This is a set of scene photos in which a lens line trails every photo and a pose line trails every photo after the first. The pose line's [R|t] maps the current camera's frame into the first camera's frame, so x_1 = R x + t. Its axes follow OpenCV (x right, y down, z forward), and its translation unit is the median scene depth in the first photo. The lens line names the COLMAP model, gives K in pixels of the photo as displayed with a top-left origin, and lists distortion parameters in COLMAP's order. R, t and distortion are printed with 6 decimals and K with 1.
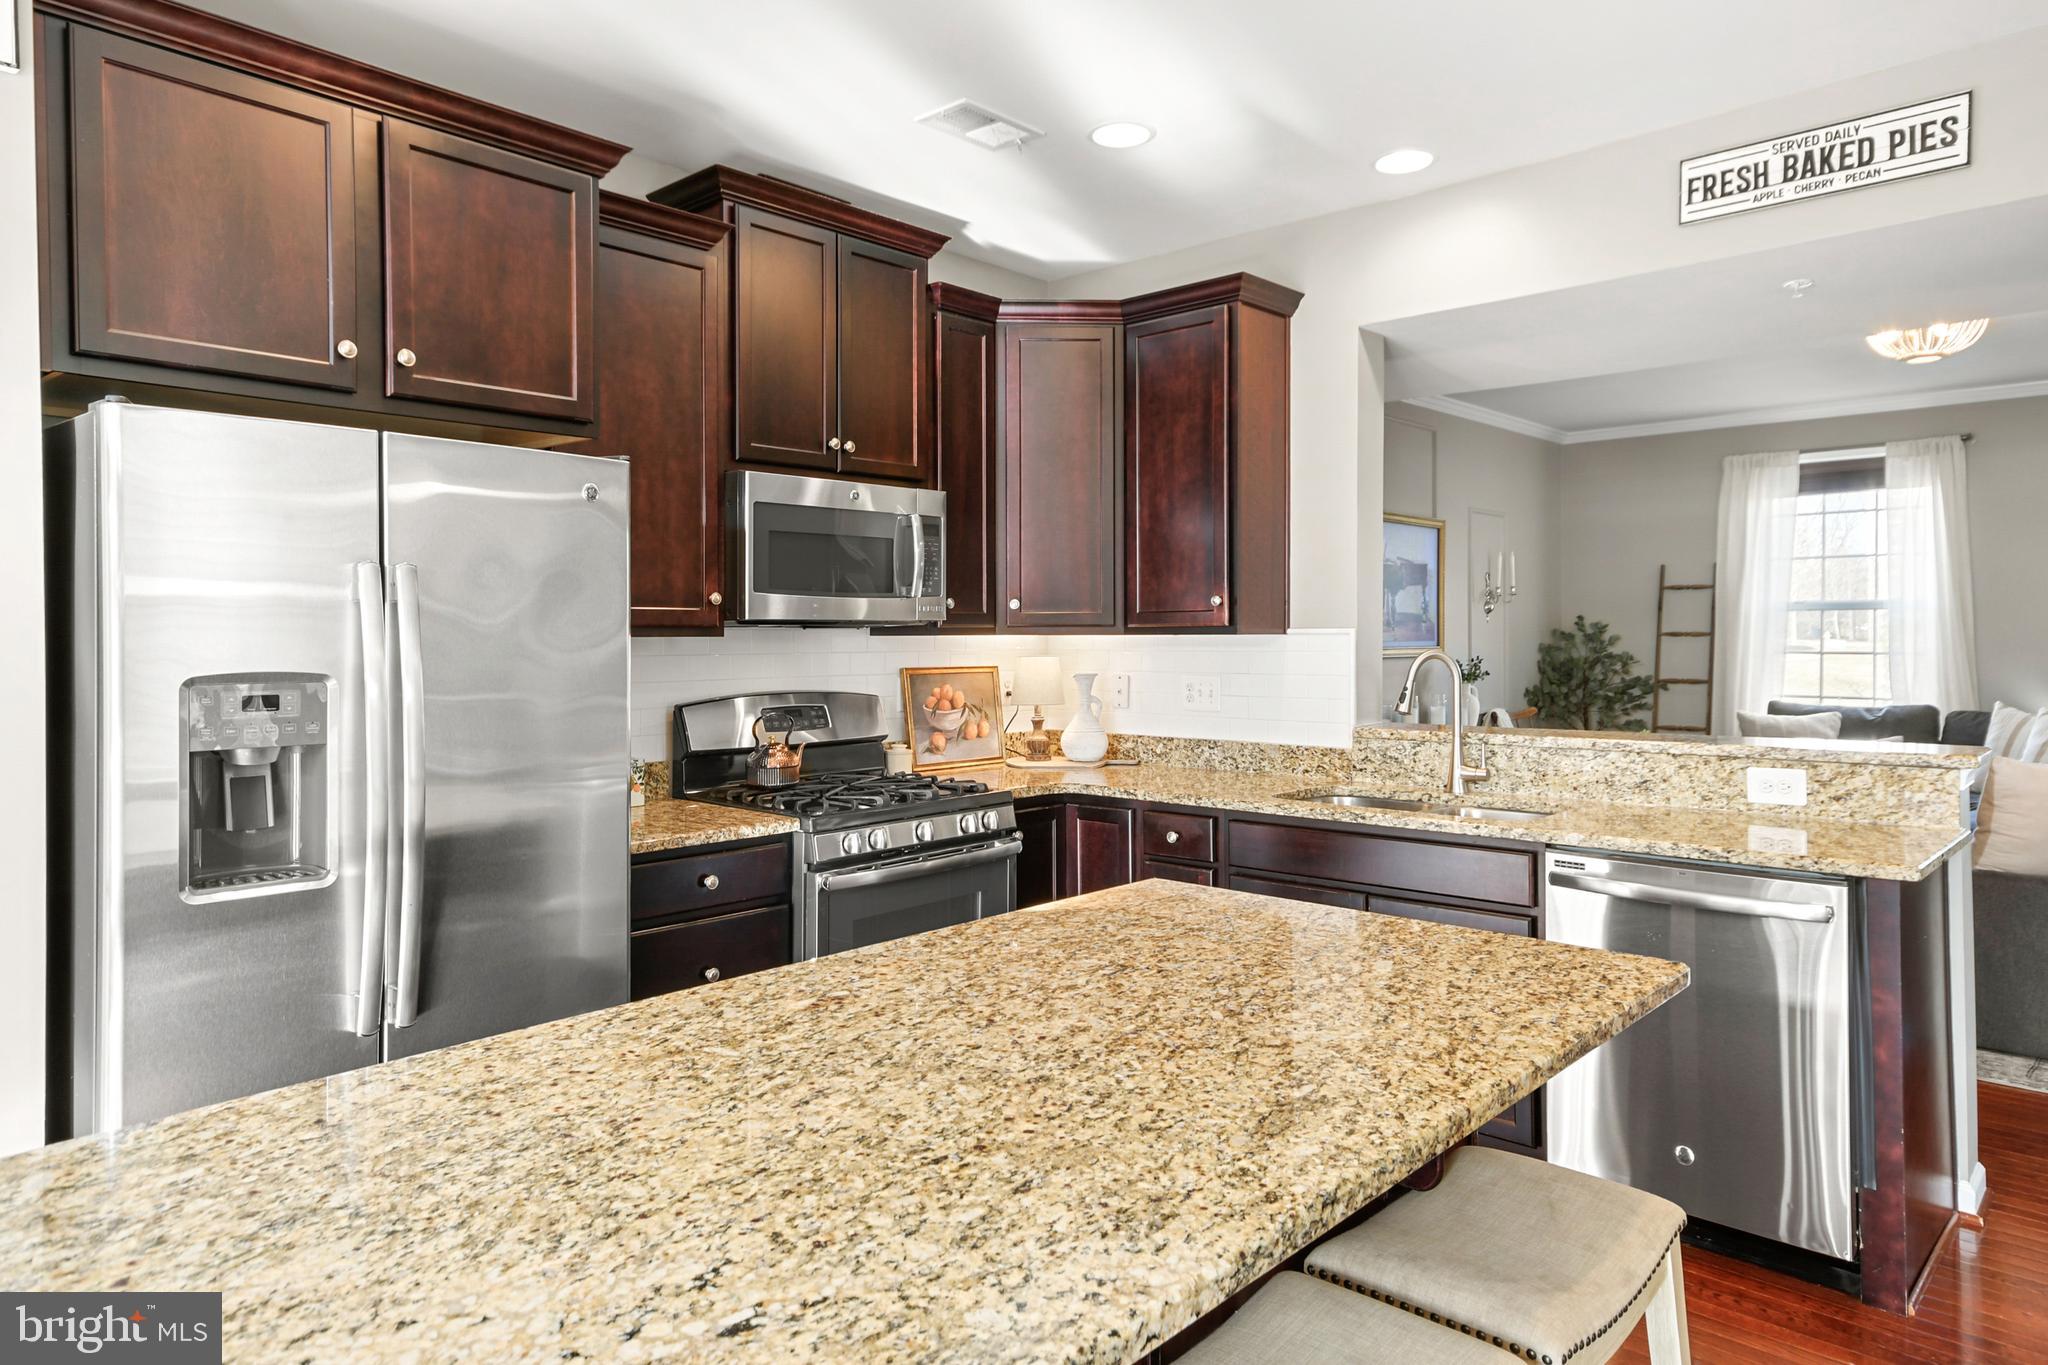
lens RADIAL K [[1263.9, 0, 1025.0], [0, 1263.9, 605.4], [0, 0, 1]] dist [0.029116, 0.002171]
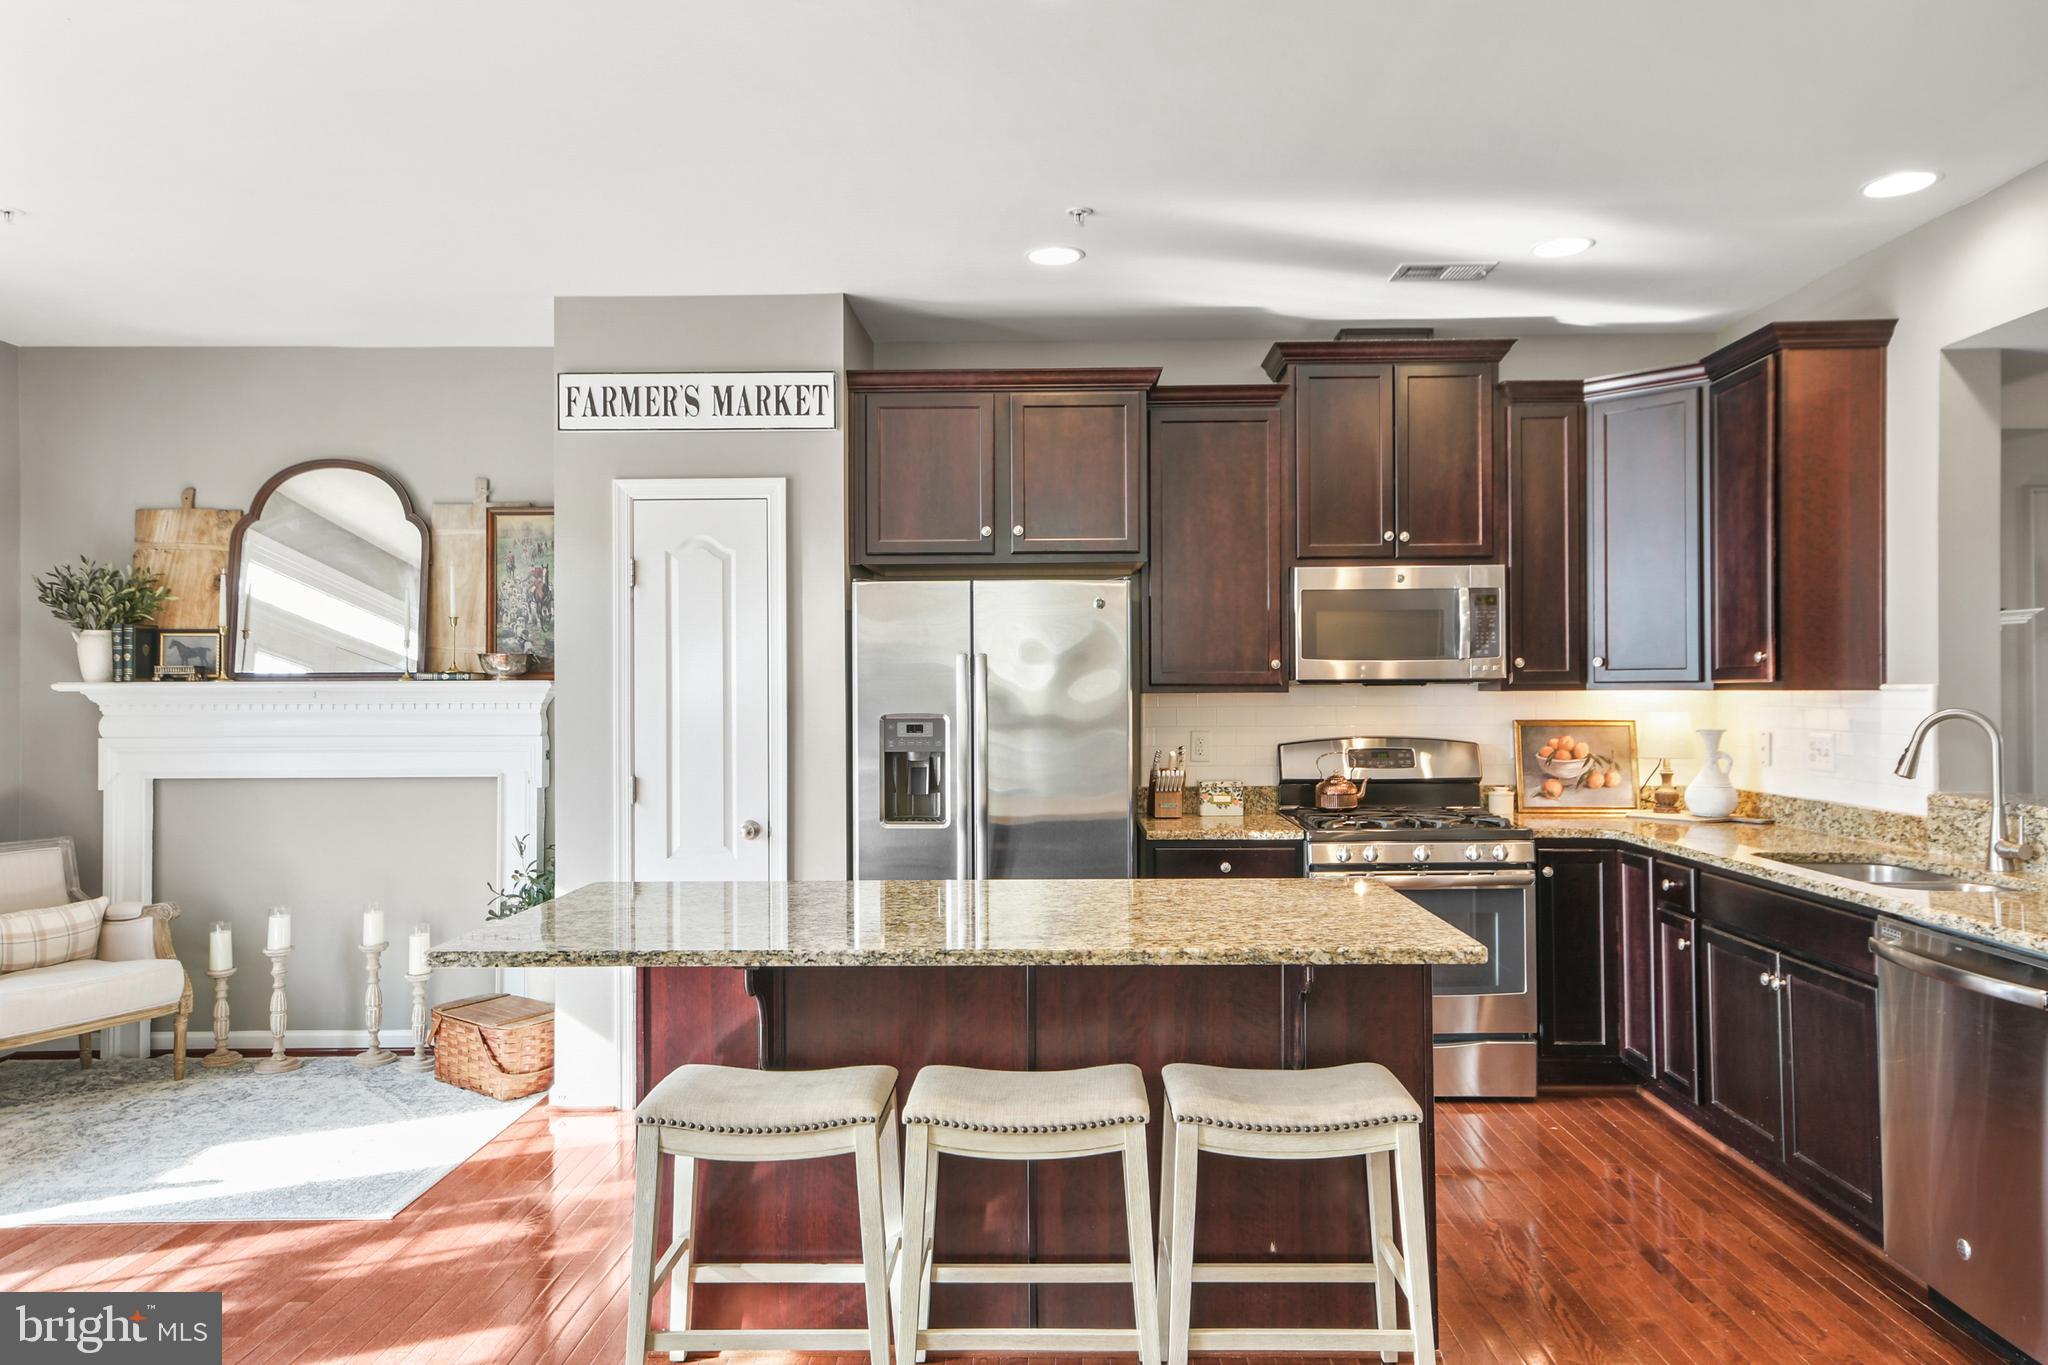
lens RADIAL K [[1369.1, 0, 1020.3], [0, 1369.1, 678.2], [0, 0, 1]] dist [0.027856, 0.006463]
pose [[0.667312, -0.003959, -0.744768, 0.572525], [0.019970, 0.999721, 0.012579, -0.012538], [0.744510, -0.023267, 0.667205, -0.149383]]
